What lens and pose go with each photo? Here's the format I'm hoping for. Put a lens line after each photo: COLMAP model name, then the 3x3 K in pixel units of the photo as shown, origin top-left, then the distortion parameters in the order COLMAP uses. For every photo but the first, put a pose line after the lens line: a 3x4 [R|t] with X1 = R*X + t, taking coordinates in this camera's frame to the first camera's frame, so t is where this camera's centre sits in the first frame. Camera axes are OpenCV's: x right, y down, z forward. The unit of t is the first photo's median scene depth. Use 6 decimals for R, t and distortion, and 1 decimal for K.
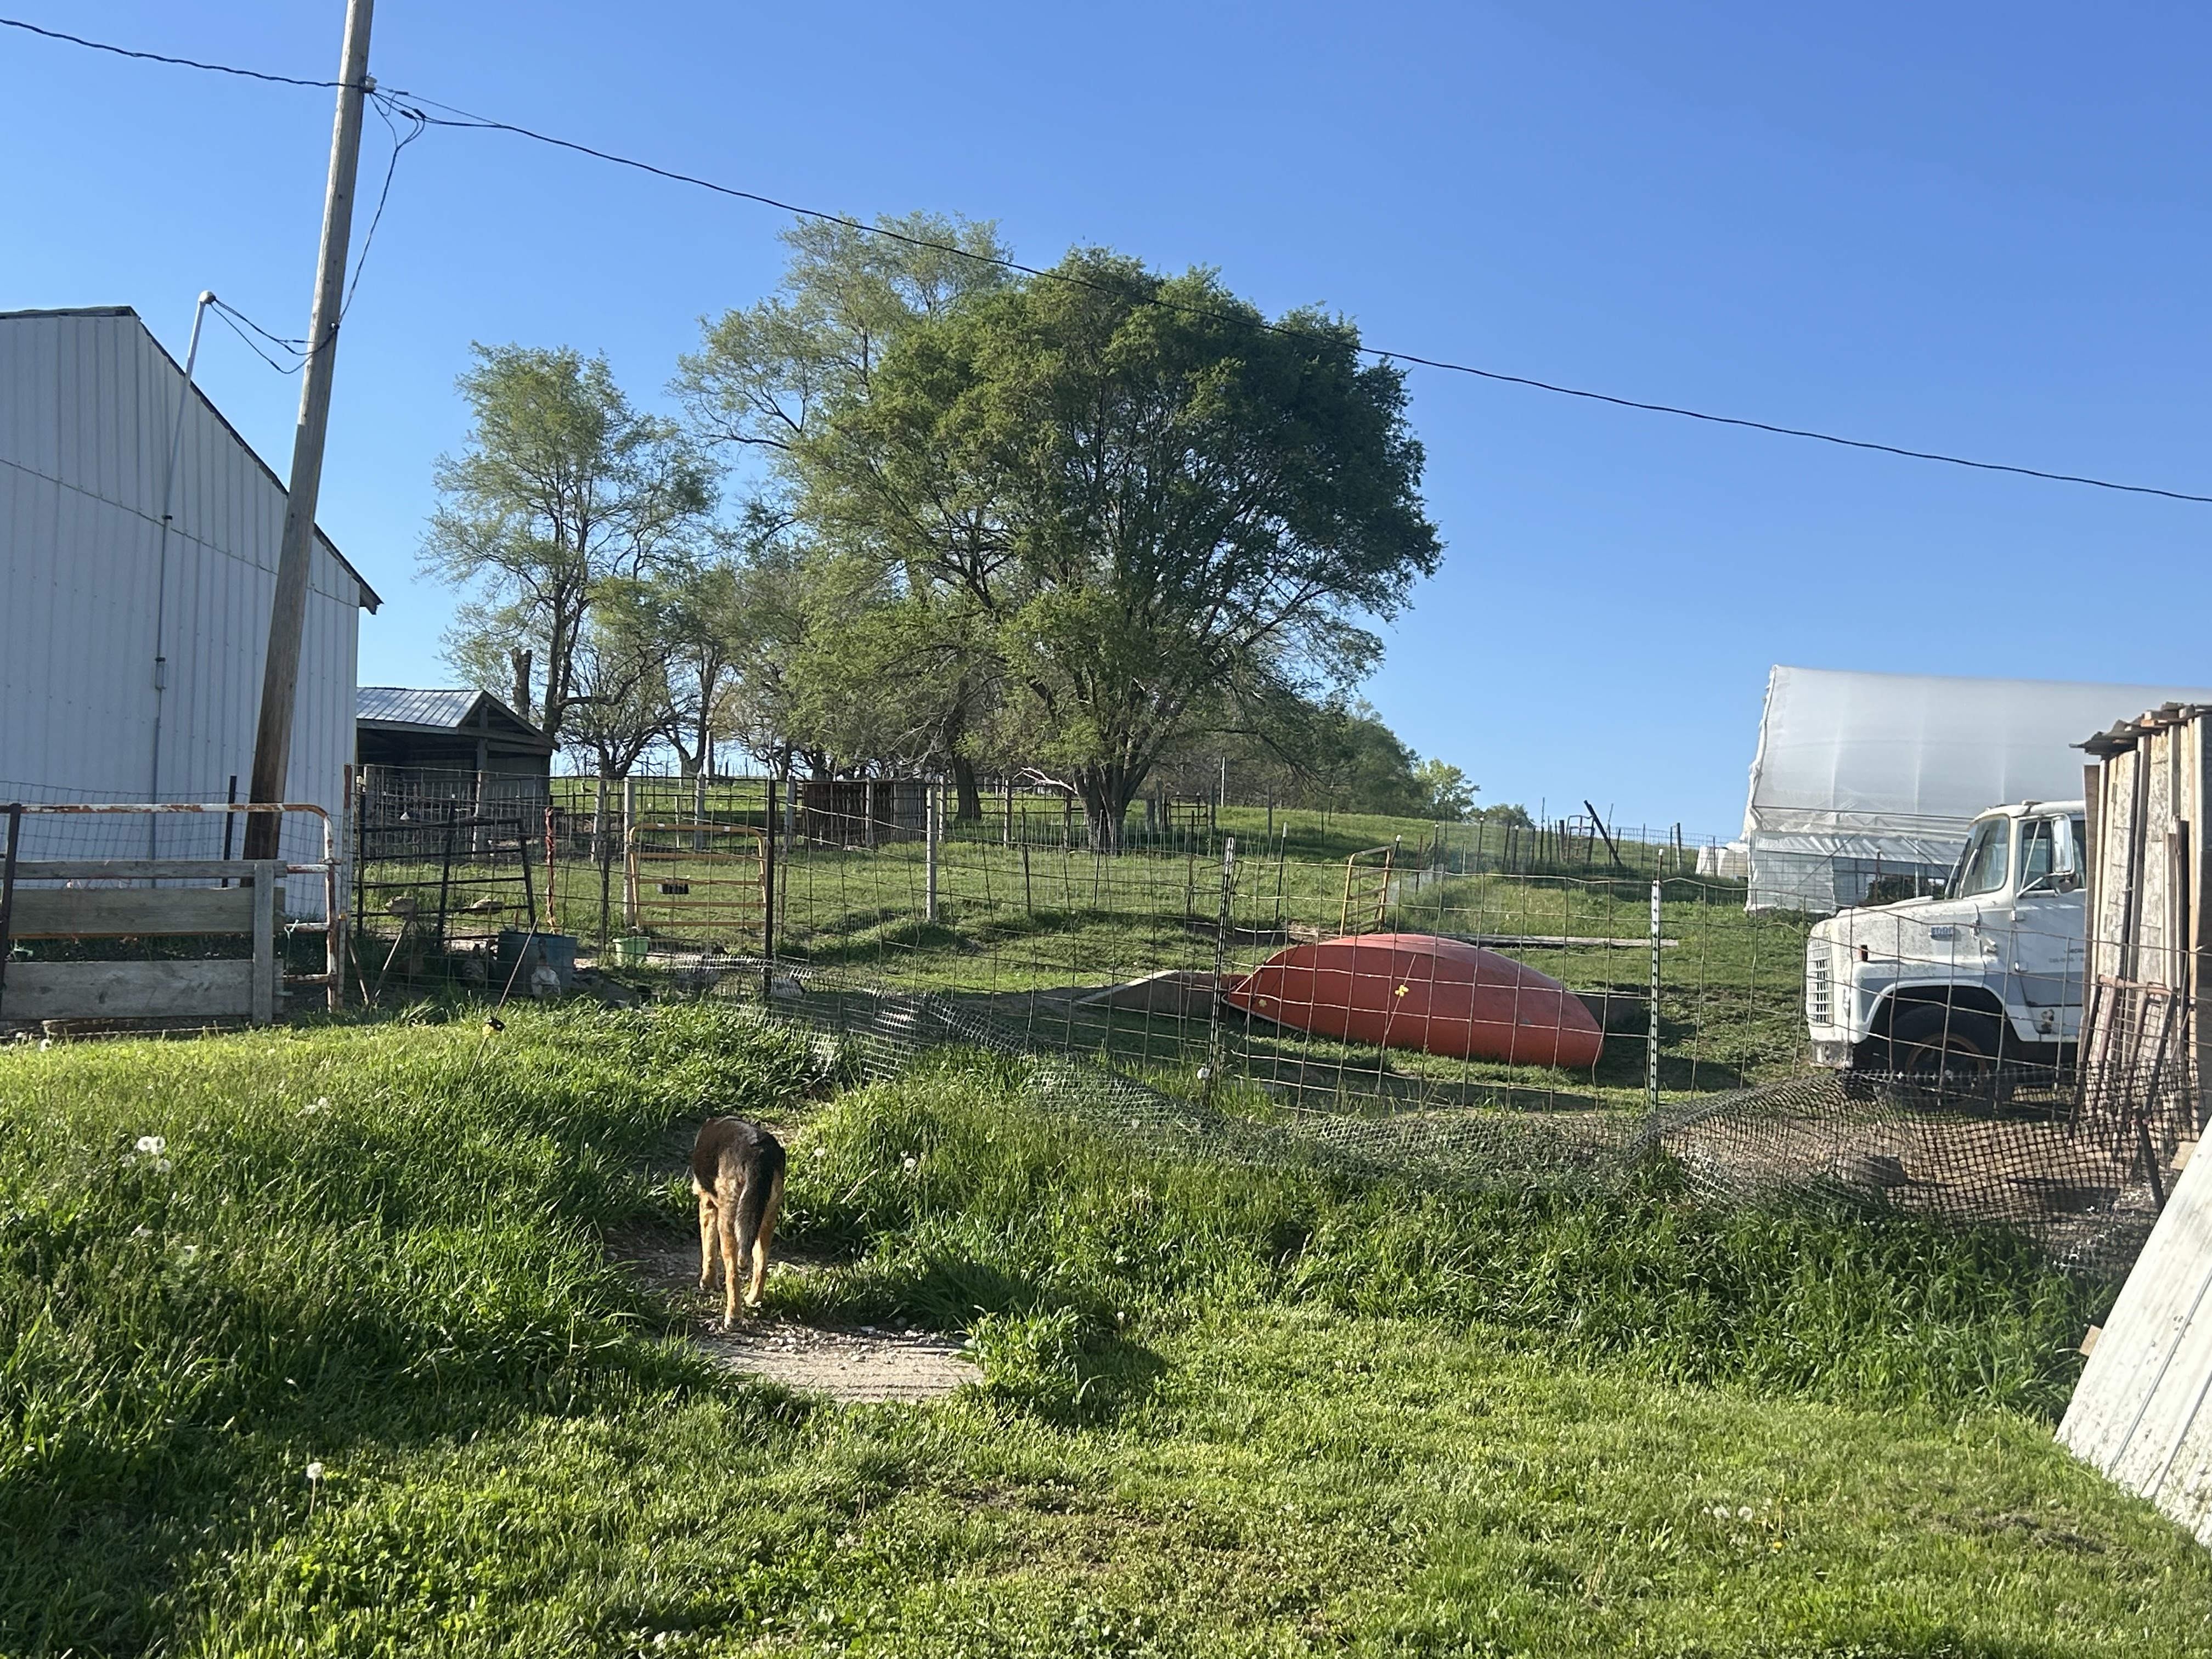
lens RADIAL K [[2635.2, 0, 1075.5], [0, 2635.2, 835.4], [0, 0, 1]] dist [0.194439, -0.625829]
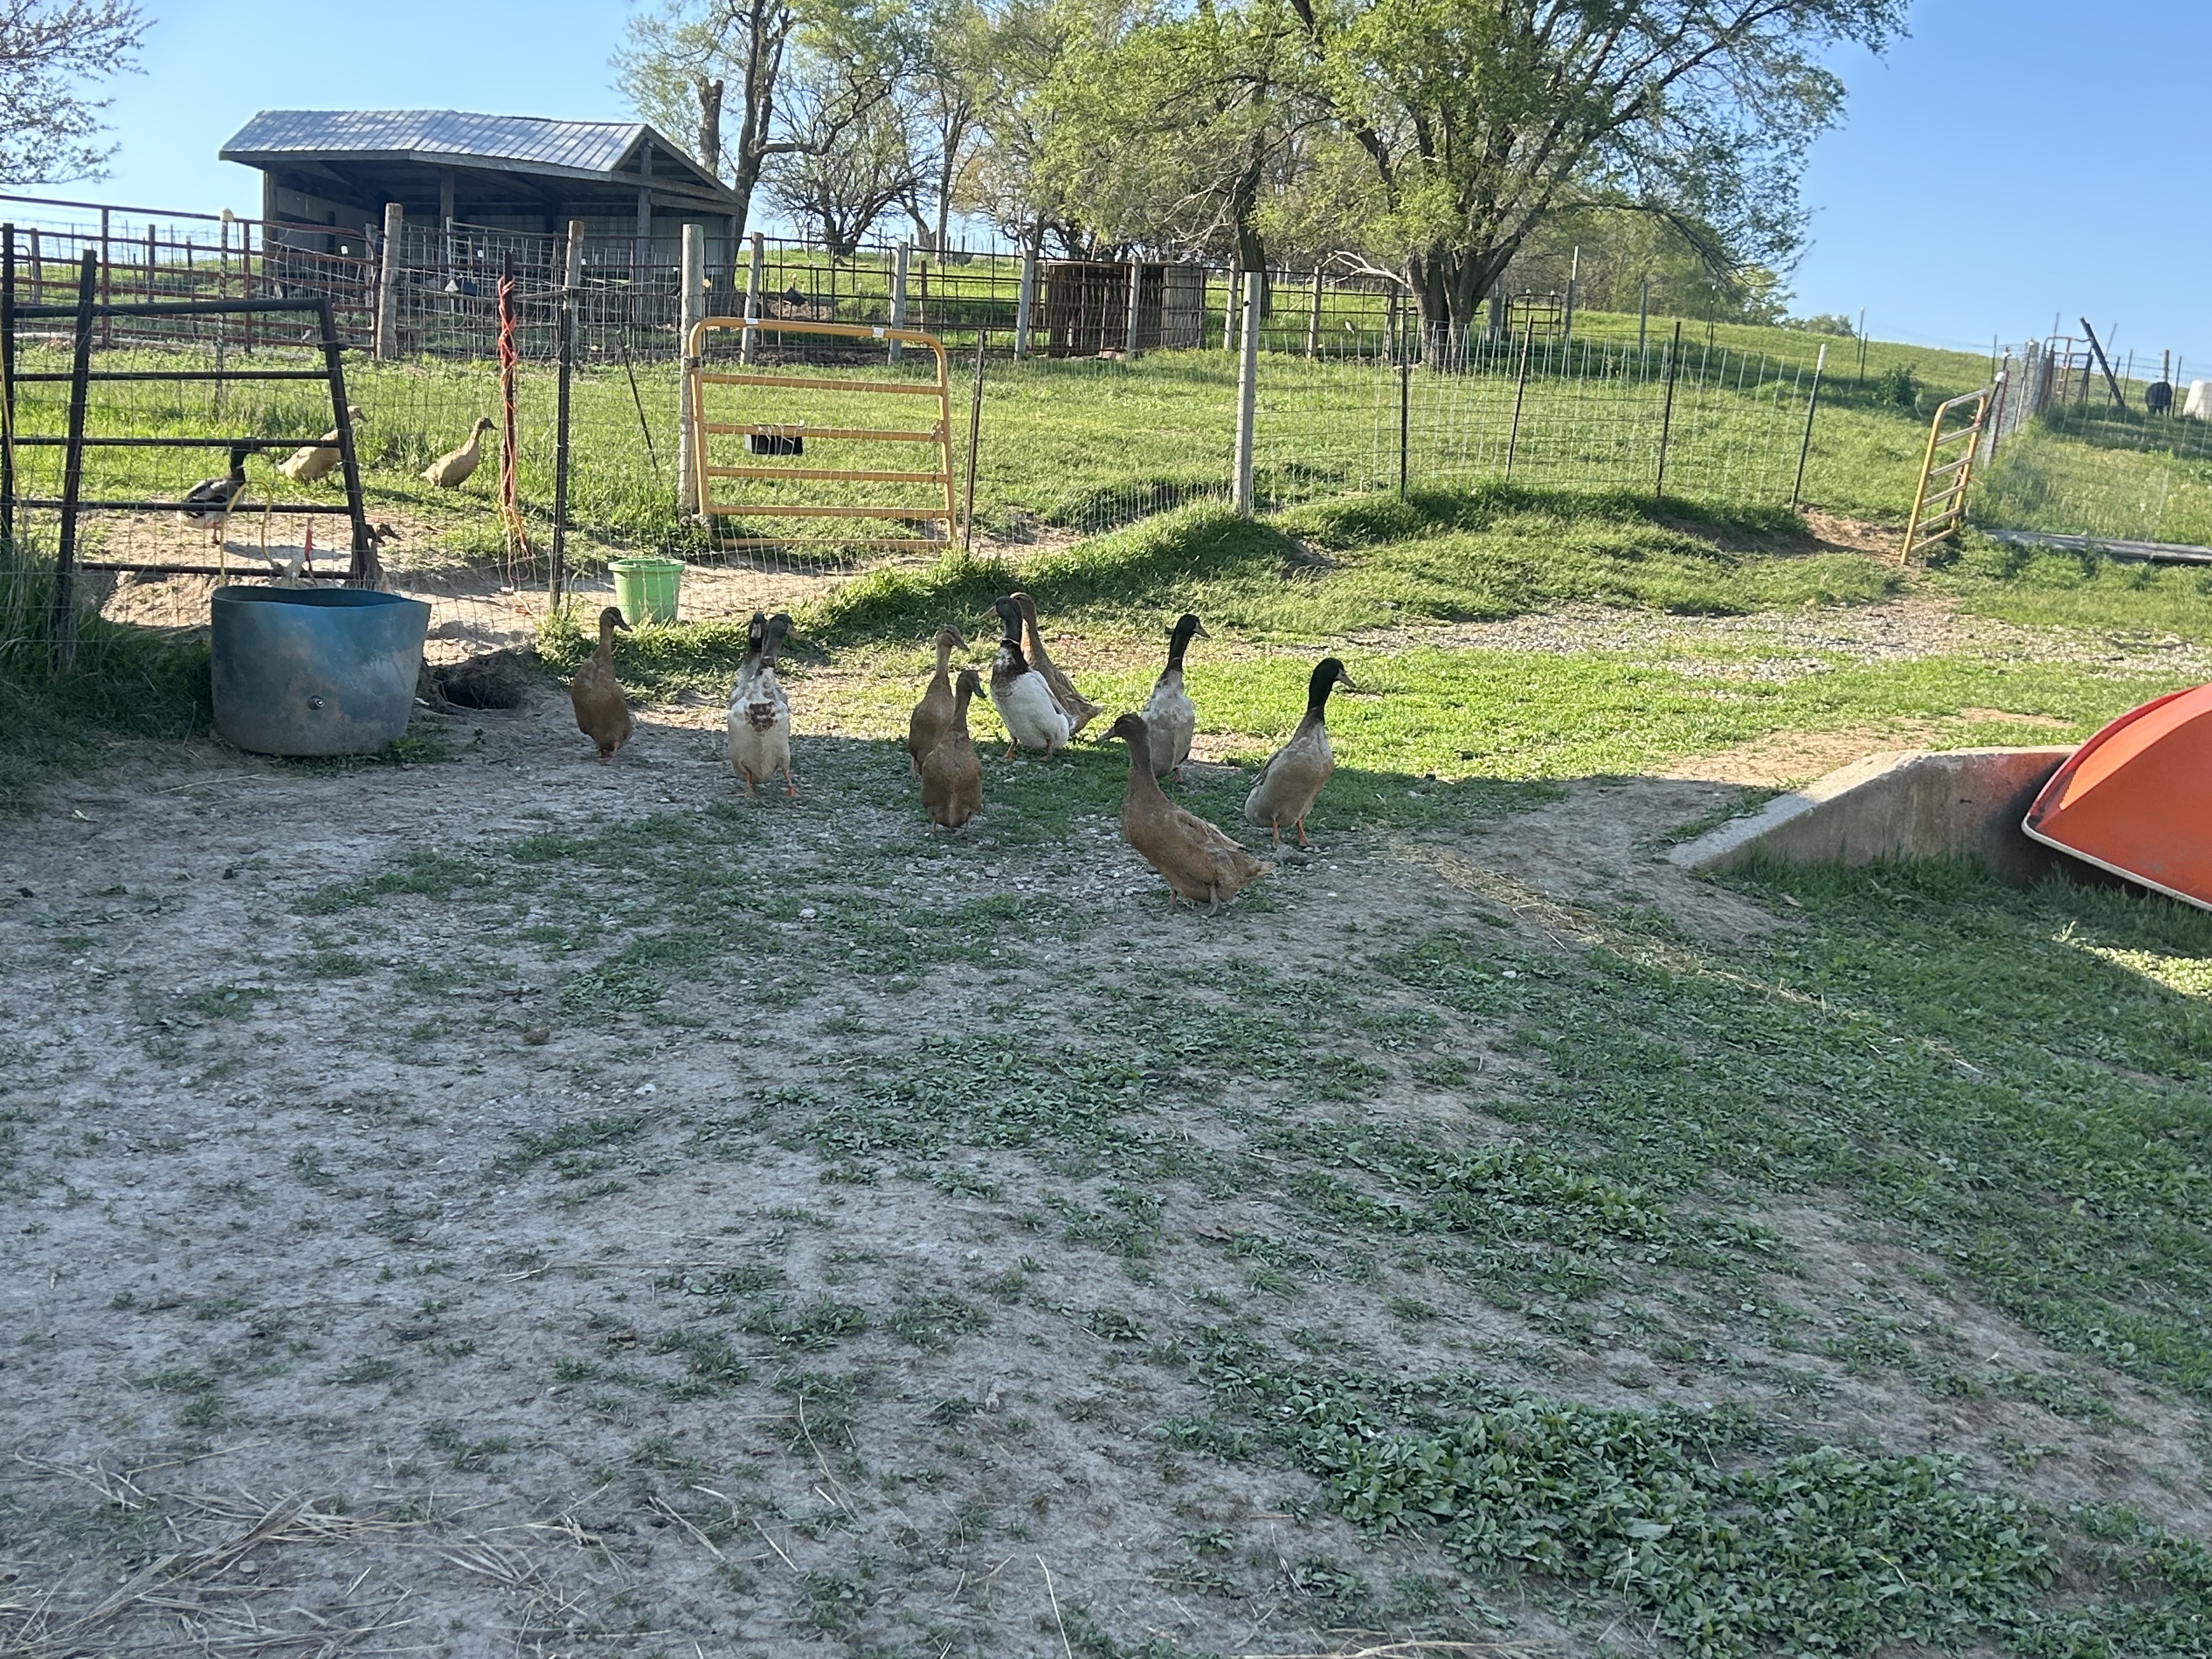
lens RADIAL K [[2635.2, 0, 1075.5], [0, 2635.2, 835.4], [0, 0, 1]] dist [0.194439, -0.625829]
pose [[0.994665, 0.052853, -0.088584, -0.017144], [-0.035311, 0.981338, 0.189020, -0.002443], [0.096921, -0.184884, 0.977969, 0.202548]]
